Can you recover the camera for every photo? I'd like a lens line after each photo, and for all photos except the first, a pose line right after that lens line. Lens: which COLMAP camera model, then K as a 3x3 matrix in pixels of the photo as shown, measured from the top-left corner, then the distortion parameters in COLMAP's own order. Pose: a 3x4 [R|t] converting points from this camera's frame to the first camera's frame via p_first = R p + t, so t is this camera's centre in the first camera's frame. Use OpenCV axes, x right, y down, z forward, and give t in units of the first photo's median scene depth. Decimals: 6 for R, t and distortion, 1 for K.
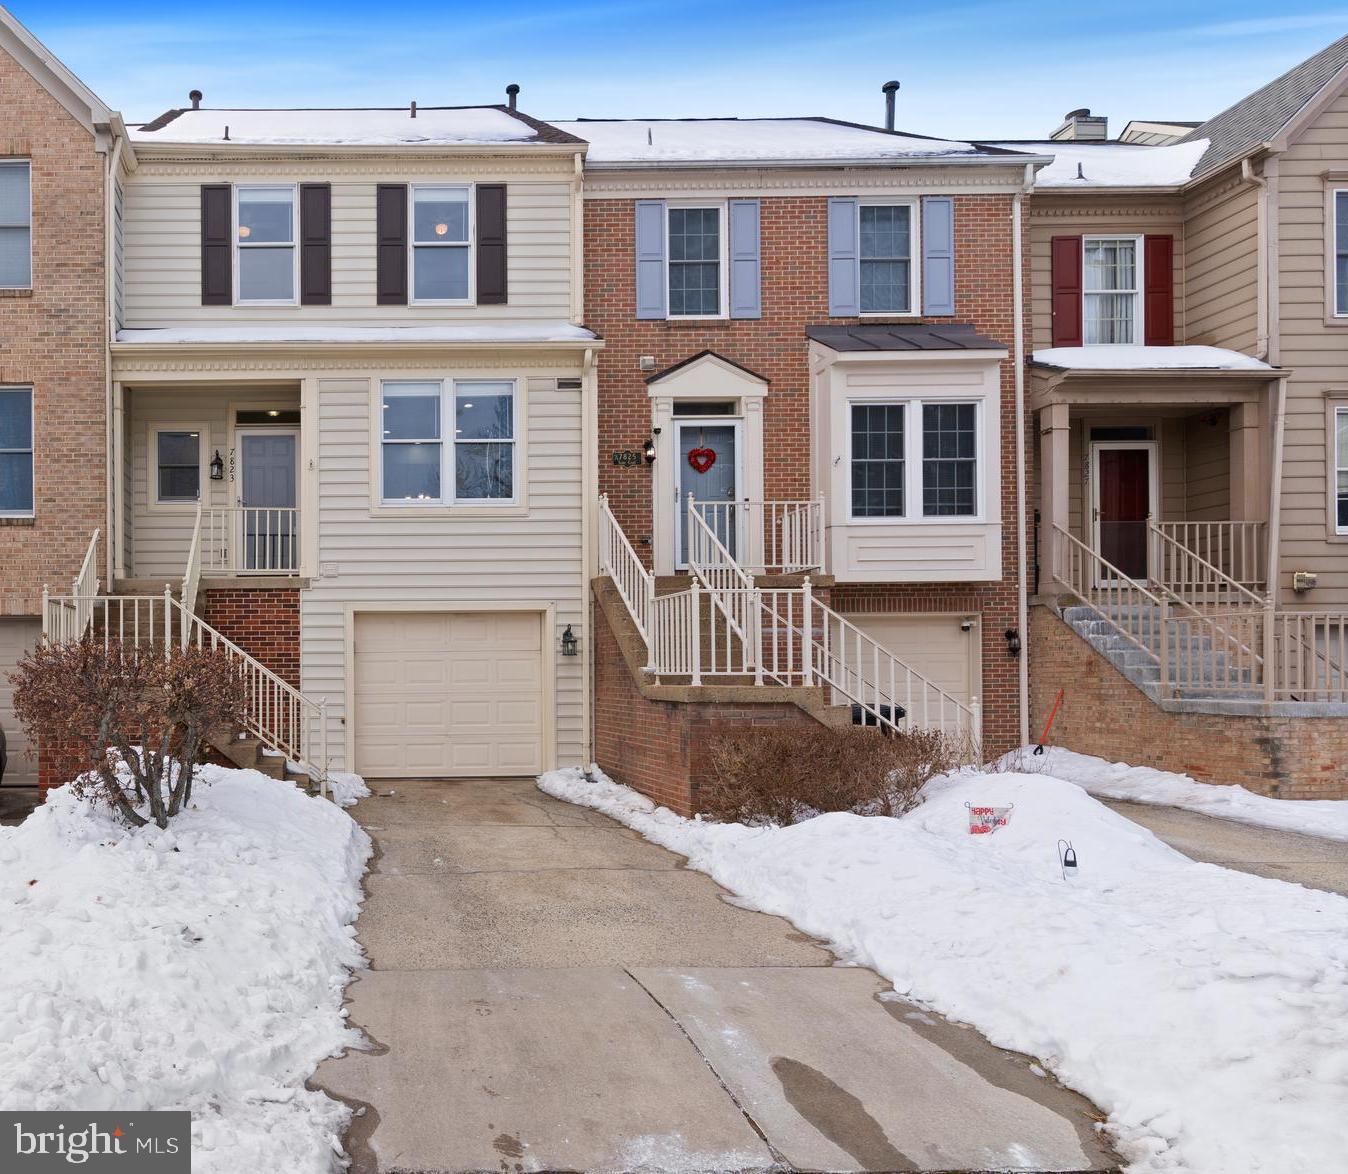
lens RADIAL K [[865.9, 0, 673.7], [0, 865.9, 590.4], [0, 0, 1]] dist [-0.003209, 0.000437]
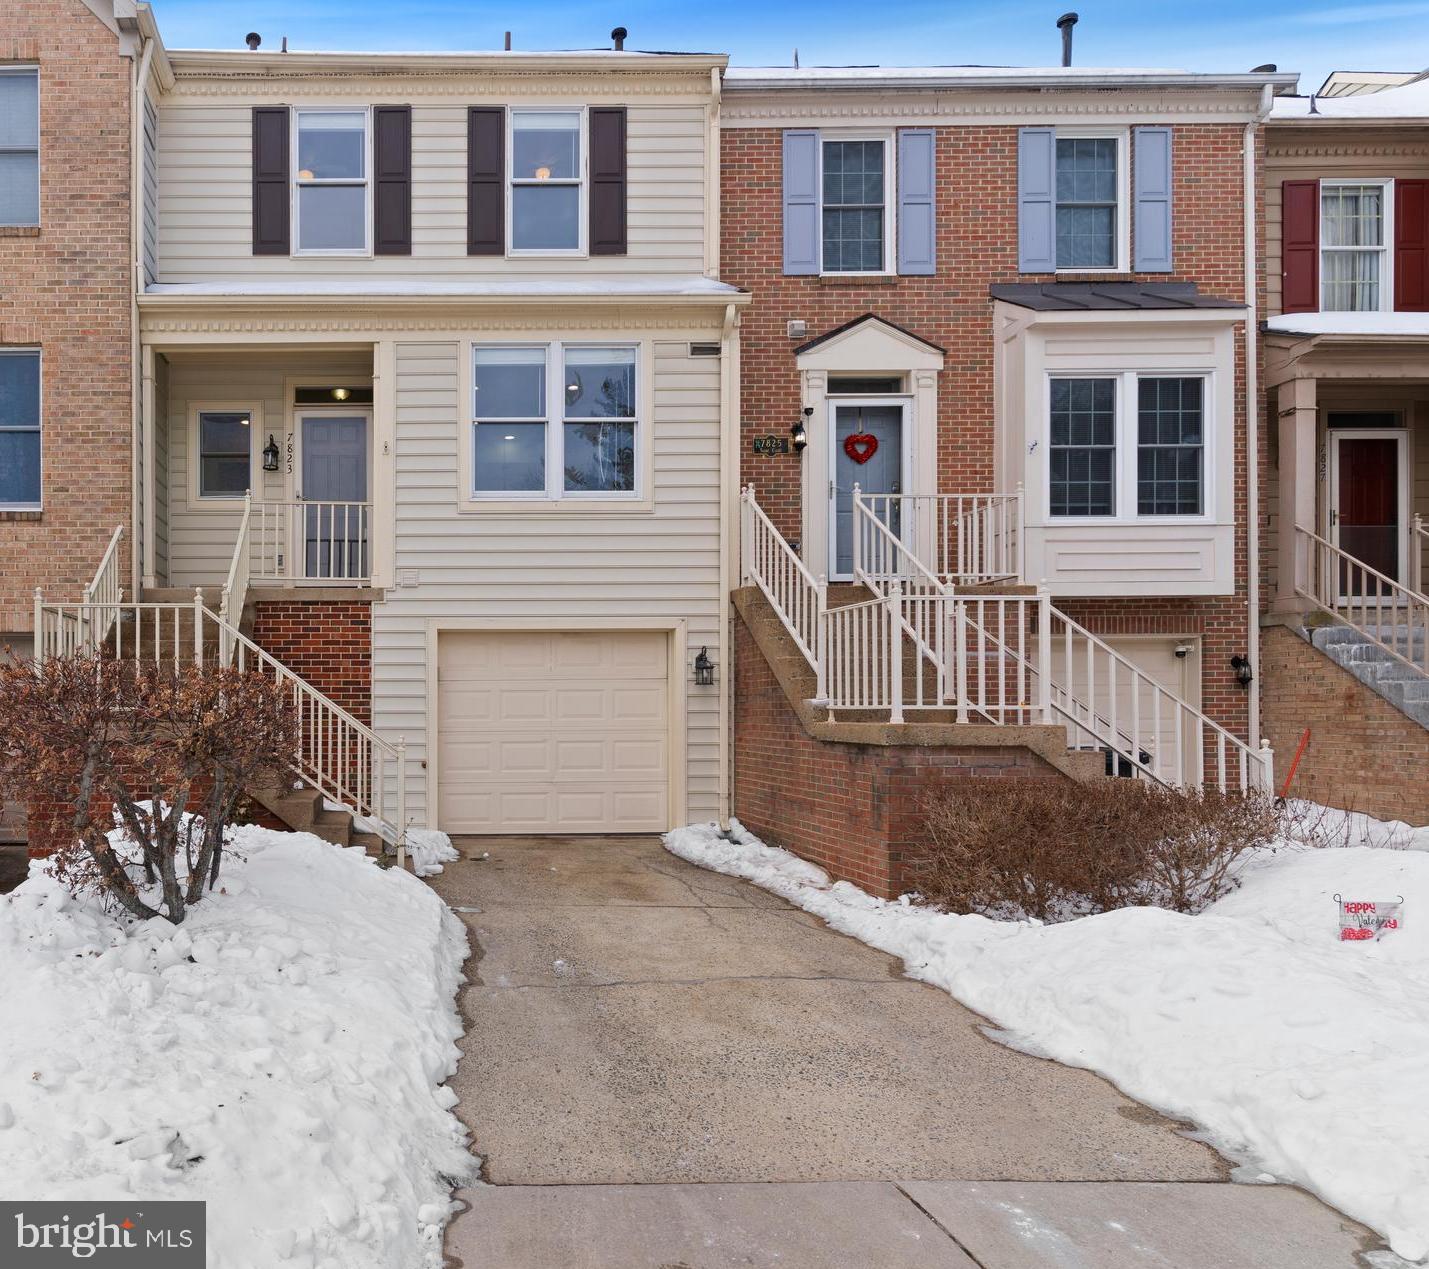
lens RADIAL K [[796.5, 0, 714.1], [0, 796.5, 630.4], [0, 0, 1]] dist [-0.000837, -0.000084]
pose [[0.999993, 0.003662, 0.000137, -0.111017], [-0.003662, 0.999989, -0.002775, 0.026202], [-0.000148, 0.002775, 0.999996, 0.254173]]
